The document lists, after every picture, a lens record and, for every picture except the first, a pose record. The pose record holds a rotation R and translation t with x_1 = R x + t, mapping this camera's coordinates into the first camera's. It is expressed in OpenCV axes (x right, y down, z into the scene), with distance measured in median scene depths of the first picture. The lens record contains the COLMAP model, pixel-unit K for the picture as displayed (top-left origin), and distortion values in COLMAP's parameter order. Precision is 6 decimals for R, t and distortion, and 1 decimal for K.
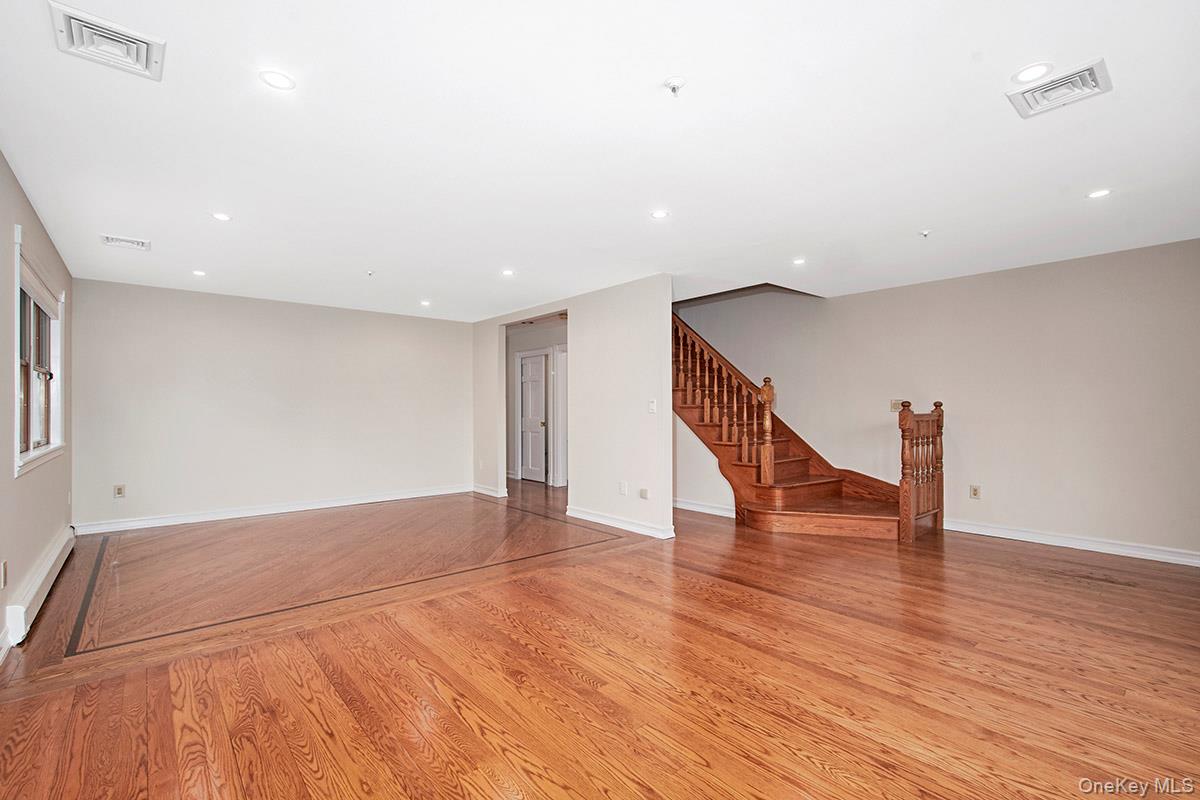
lens RADIAL K [[521.7, 0, 602.5], [0, 521.7, 404.3], [0, 0, 1]] dist [0.000421, -0.000254]
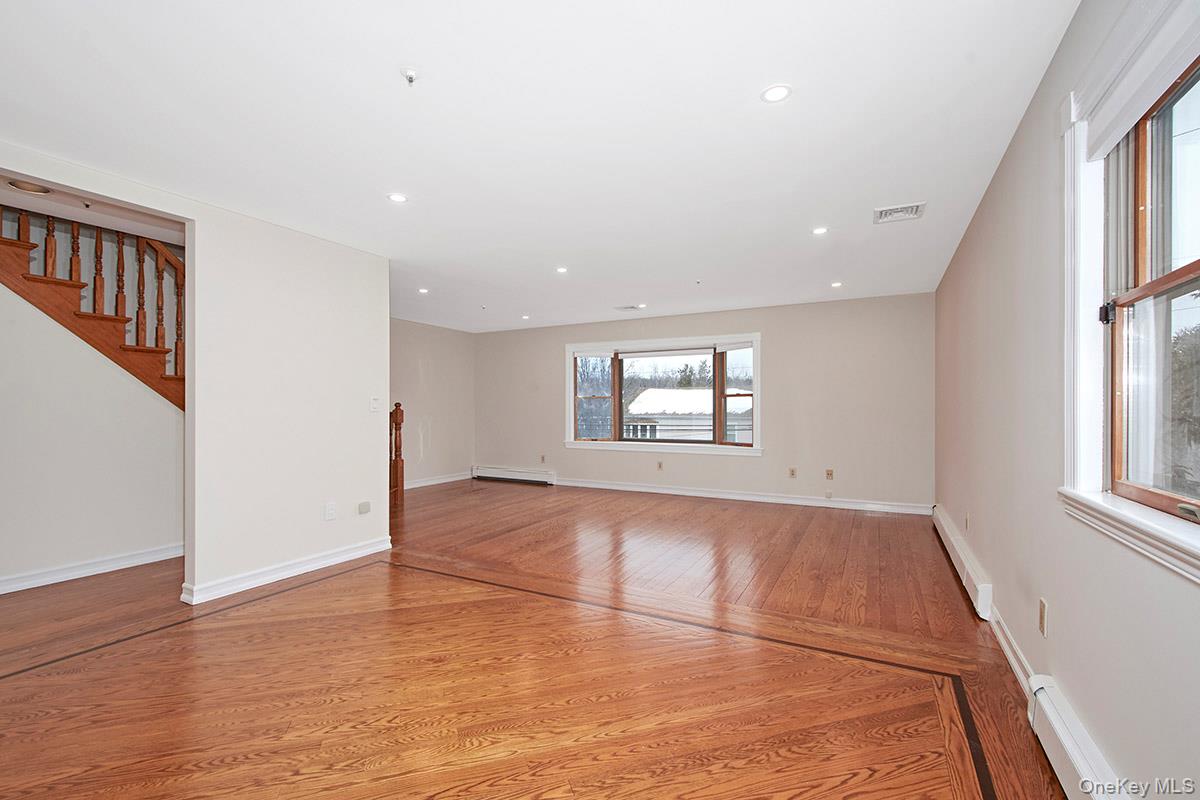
lens RADIAL K [[521.7, 0, 602.5], [0, 521.7, 404.3], [0, 0, 1]] dist [0.000421, -0.000254]
pose [[-0.356225, 0.005514, 0.934384, -1.449110], [-0.000886, 0.999980, -0.006239, 0.025409], [-0.934400, -0.003050, -0.356213, 1.659914]]
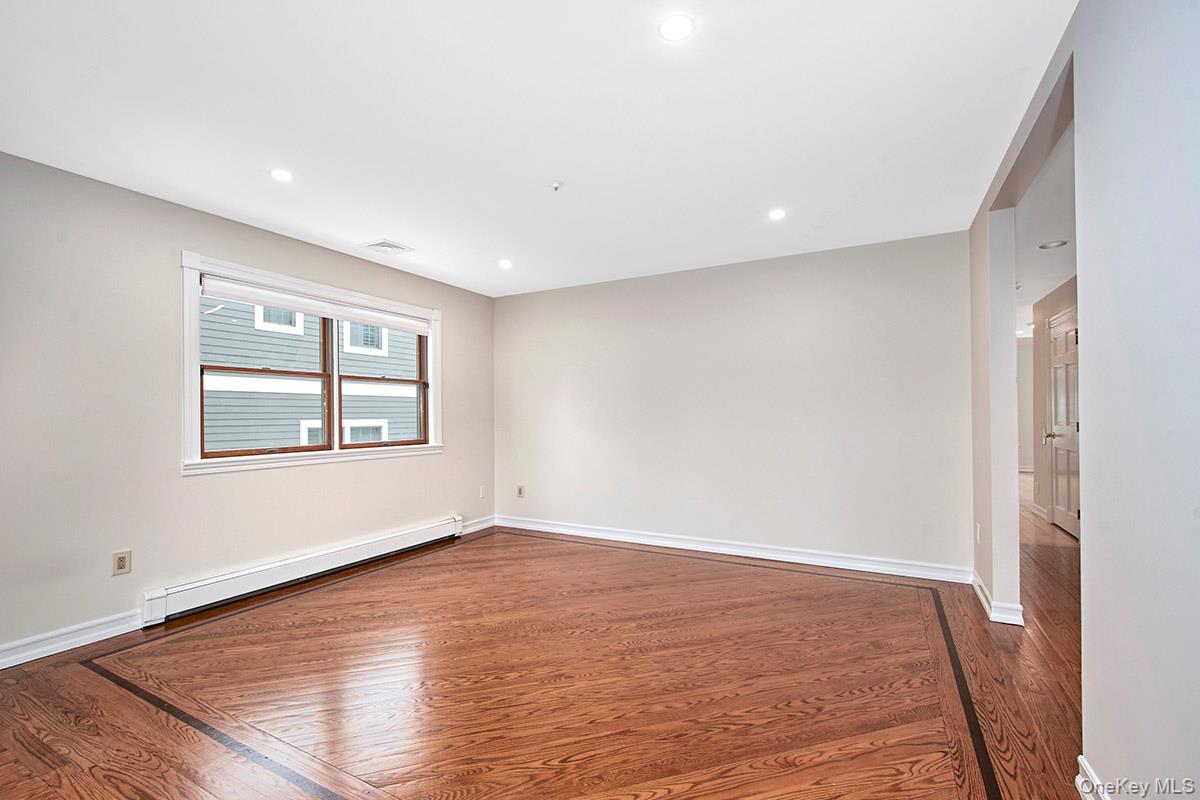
lens RADIAL K [[522.4, 0, 600.0], [0, 522.4, 414.8], [0, 0, 1]] dist [-0.000481, -0.000503]
pose [[0.347711, -0.003031, -0.937597, 0.195632], [0.007466, 0.999972, -0.000464, 0.027422], [0.937572, -0.006839, 0.347724, 1.388004]]
